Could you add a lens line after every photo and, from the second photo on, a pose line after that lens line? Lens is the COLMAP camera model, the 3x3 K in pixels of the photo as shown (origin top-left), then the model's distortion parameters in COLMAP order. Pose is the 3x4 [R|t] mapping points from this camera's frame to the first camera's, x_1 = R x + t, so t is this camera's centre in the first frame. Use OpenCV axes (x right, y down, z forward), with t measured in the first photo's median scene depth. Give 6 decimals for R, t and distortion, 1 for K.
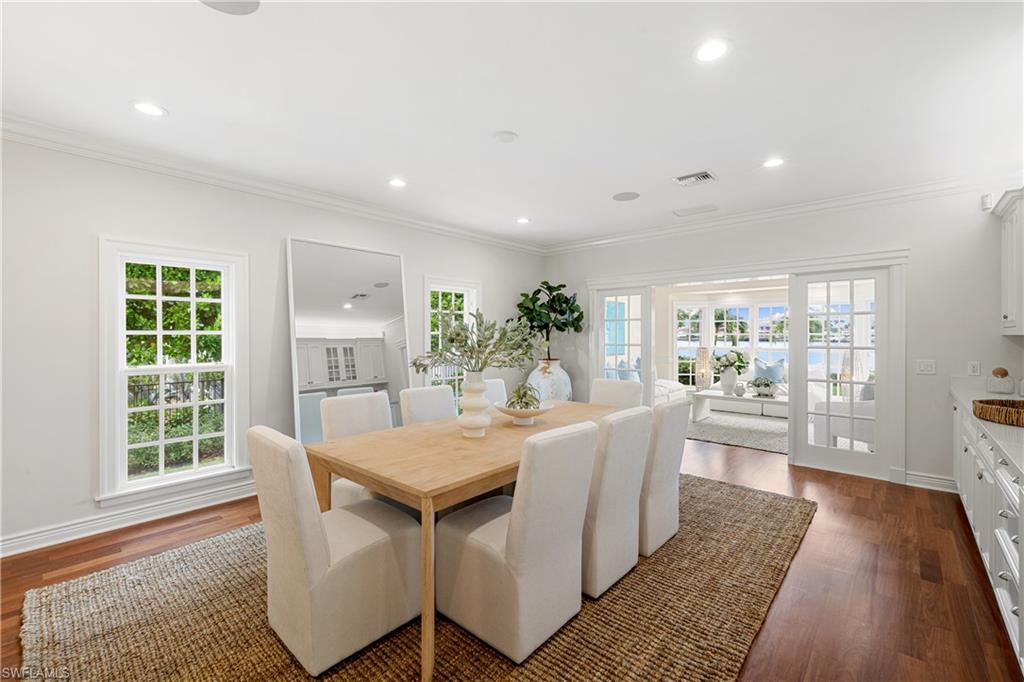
lens RADIAL K [[434.3, 0, 508.1], [0, 434.3, 336.9], [0, 0, 1]] dist [0.002761, 0.000027]
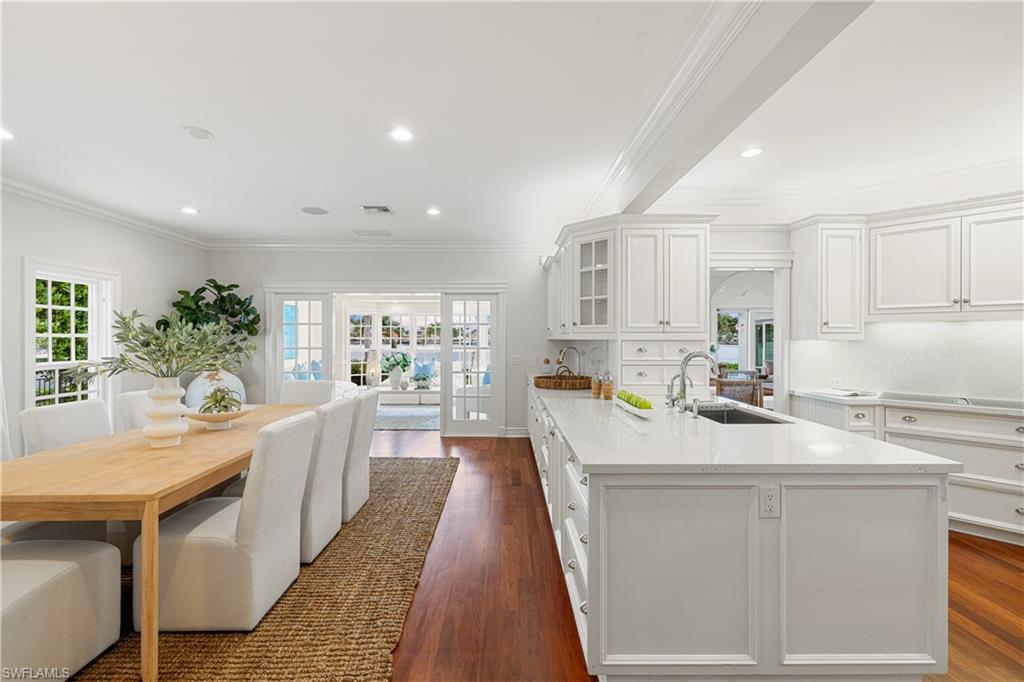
lens RADIAL K [[434.3, 0, 508.1], [0, 434.3, 336.9], [0, 0, 1]] dist [0.002761, 0.000027]
pose [[0.735639, 0.005186, 0.677354, -0.124312], [0.000812, 0.999963, -0.008537, 0.001068], [-0.677373, 0.006830, 0.735608, -0.139546]]
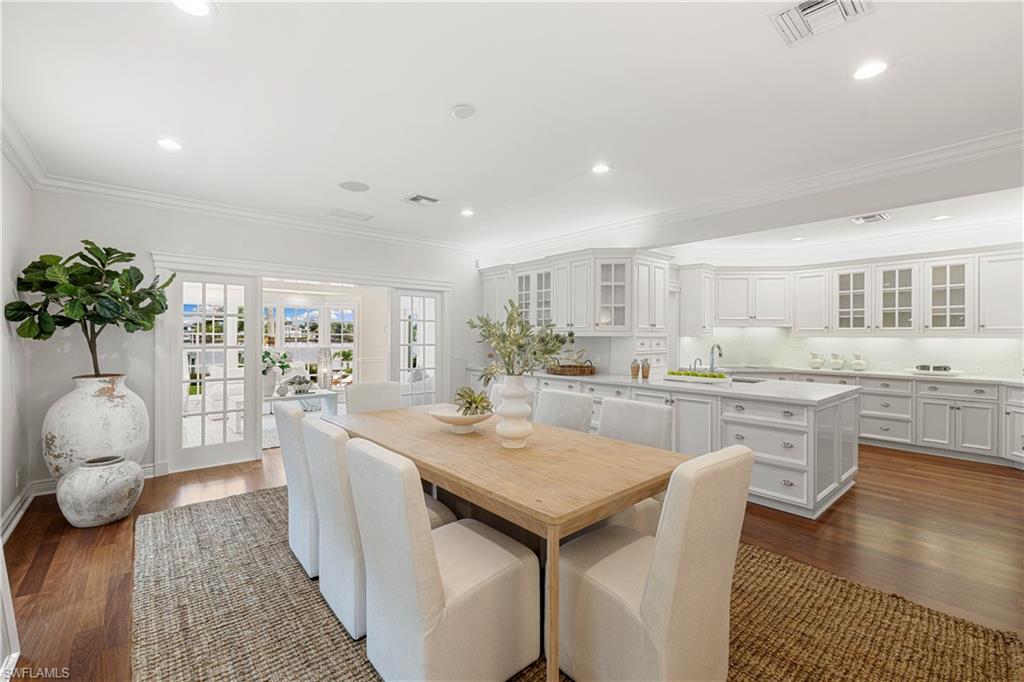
lens RADIAL K [[431.6, 0, 510.4], [0, 431.6, 332.6], [0, 0, 1]] dist [0.002014, -0.000109]
pose [[0.123574, 0.010656, 0.992278, -0.695771], [0.000909, 0.999941, -0.010851, 0.001721], [-0.992335, 0.002243, 0.123557, 0.643747]]
